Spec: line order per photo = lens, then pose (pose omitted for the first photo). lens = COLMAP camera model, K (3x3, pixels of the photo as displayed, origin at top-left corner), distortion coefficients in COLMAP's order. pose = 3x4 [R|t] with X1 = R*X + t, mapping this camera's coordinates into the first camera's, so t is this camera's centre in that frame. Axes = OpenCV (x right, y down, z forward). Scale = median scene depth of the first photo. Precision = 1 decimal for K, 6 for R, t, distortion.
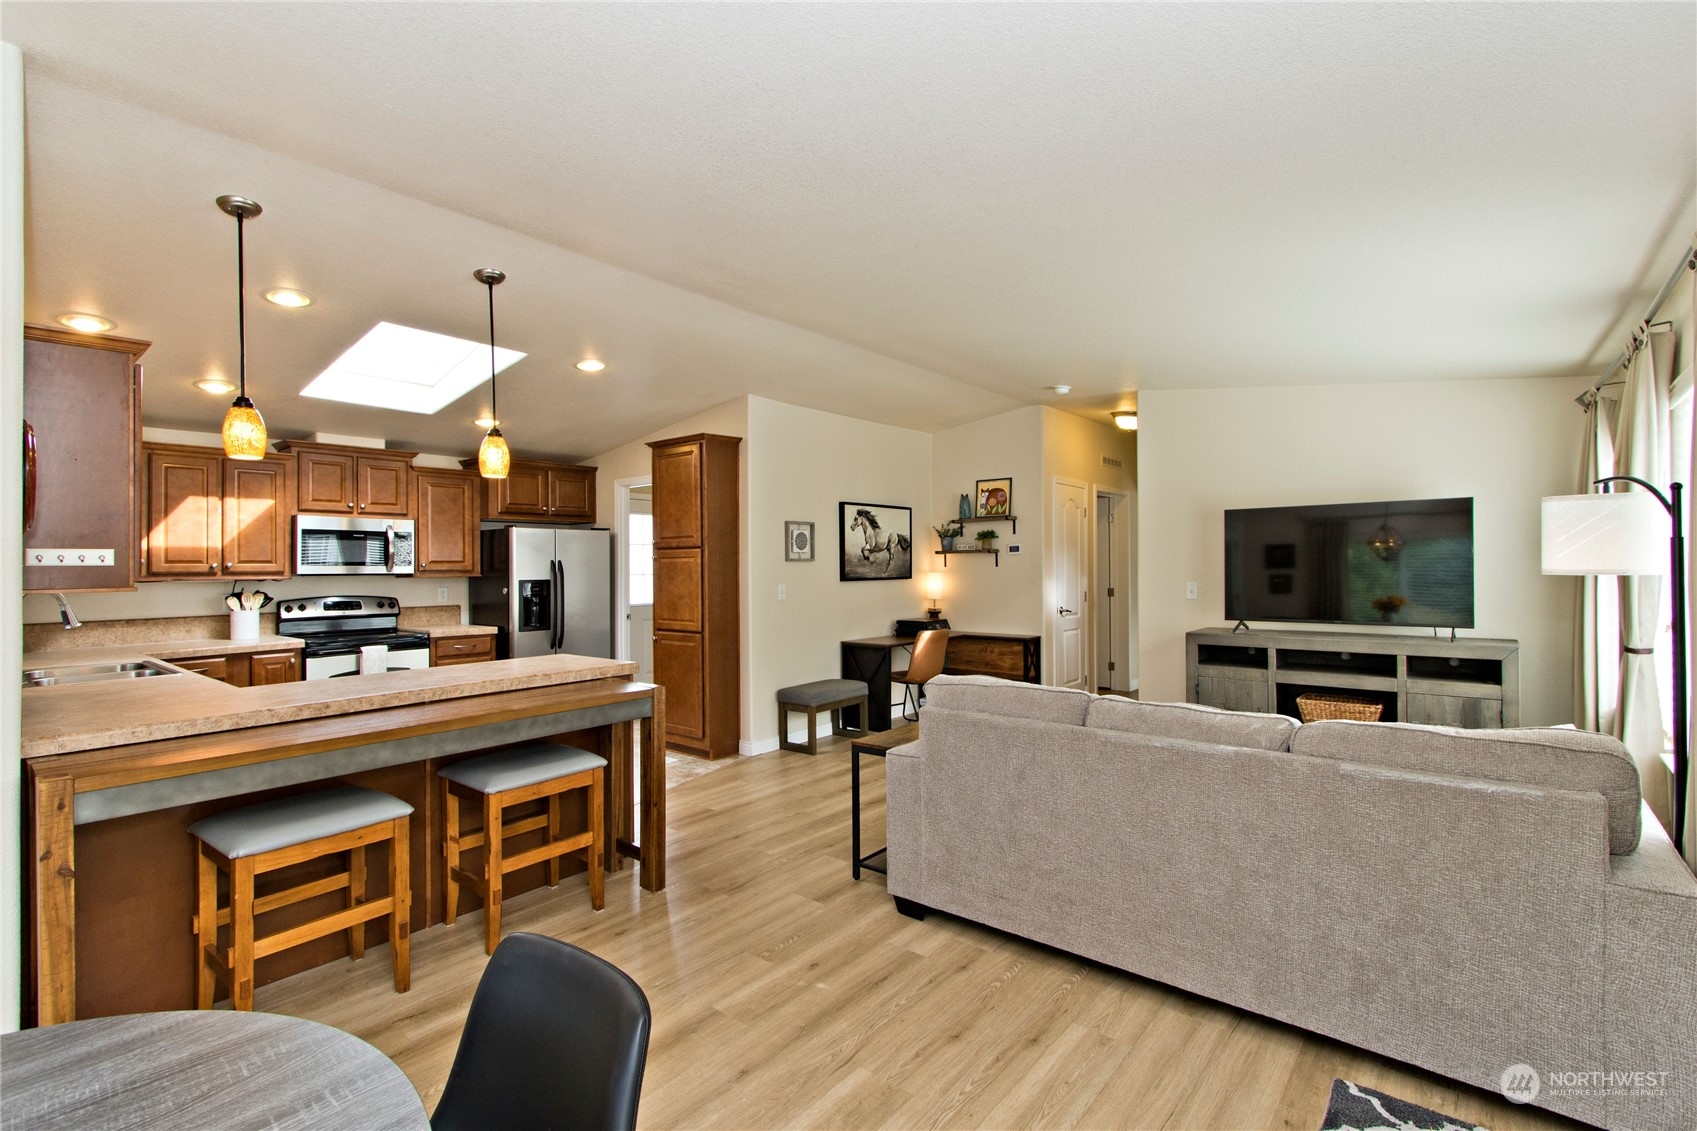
lens RADIAL K [[775.8, 0, 861.4], [0, 775.8, 559.9], [0, 0, 1]] dist [0.000765, -0.000148]
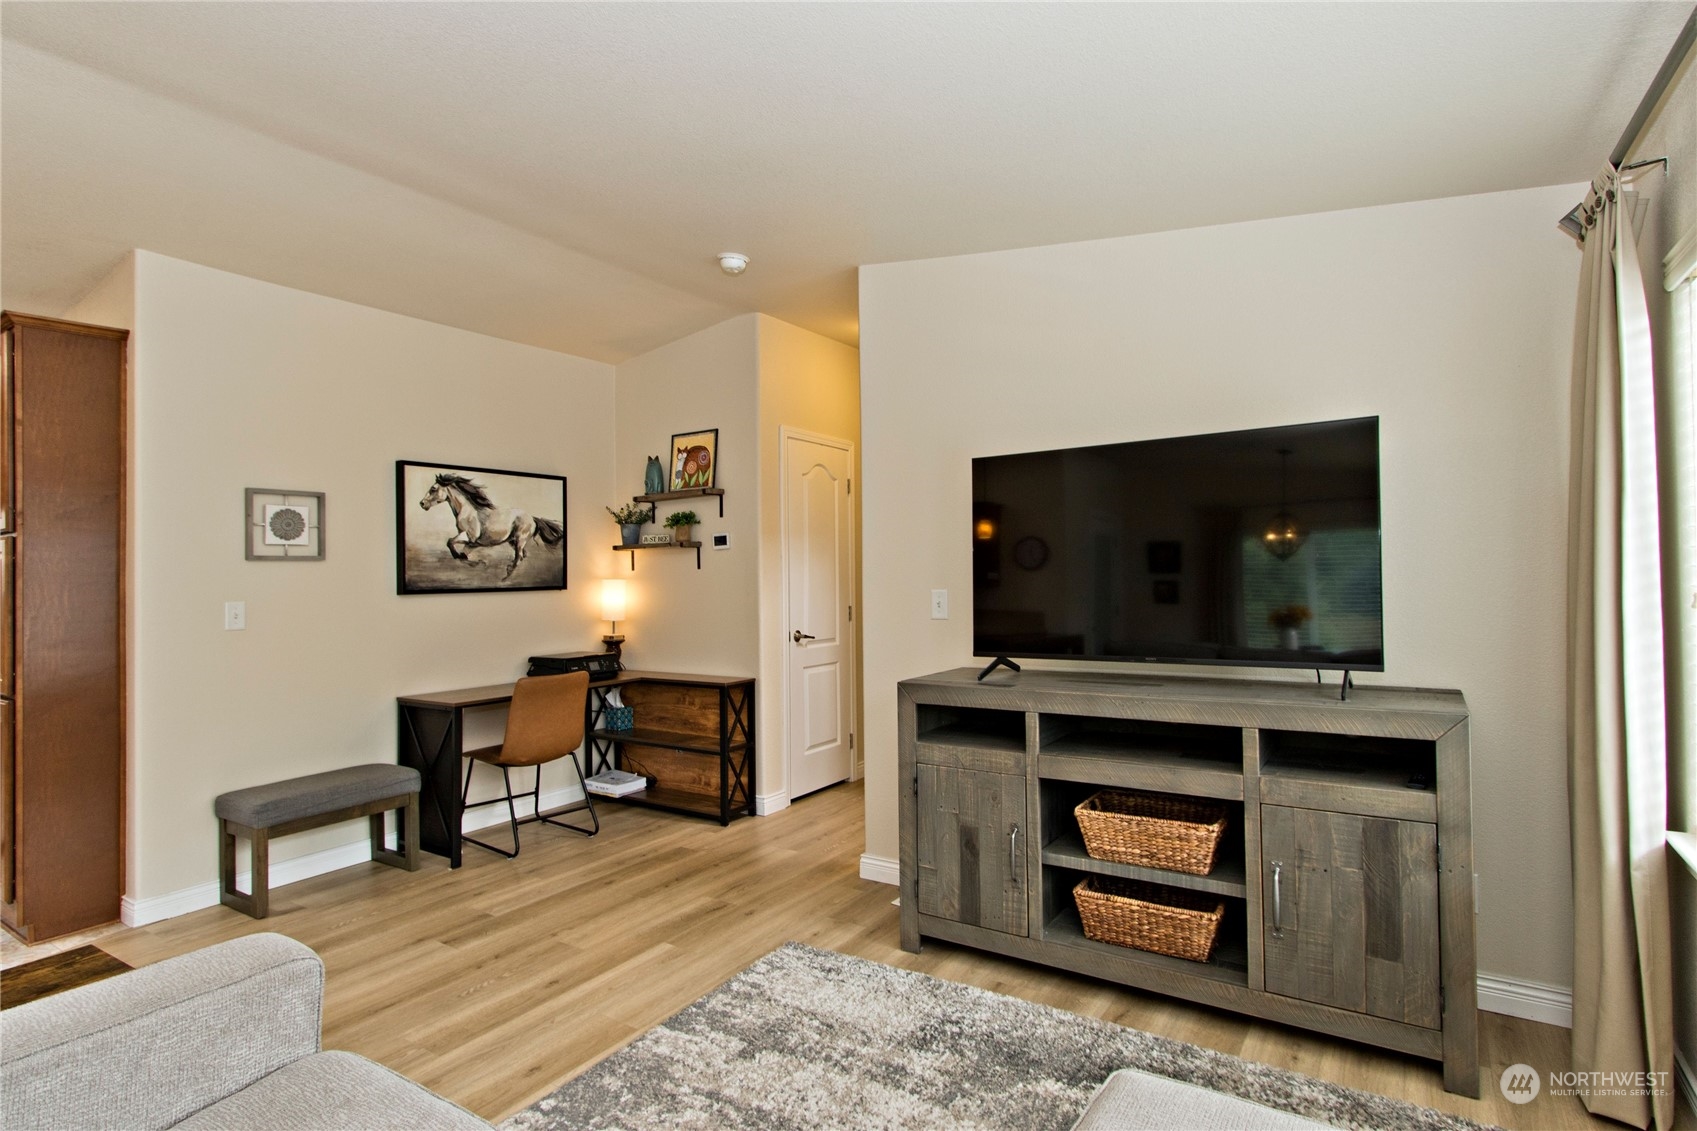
lens RADIAL K [[847.0, 0, 877.3], [0, 847.0, 563.5], [0, 0, 1]] dist [0.002219, 0.000893]
pose [[0.992956, -0.007635, 0.118236, 0.269772], [0.008765, 0.999921, -0.009041, 0.013243], [-0.118157, 0.010013, 0.992944, 0.332458]]
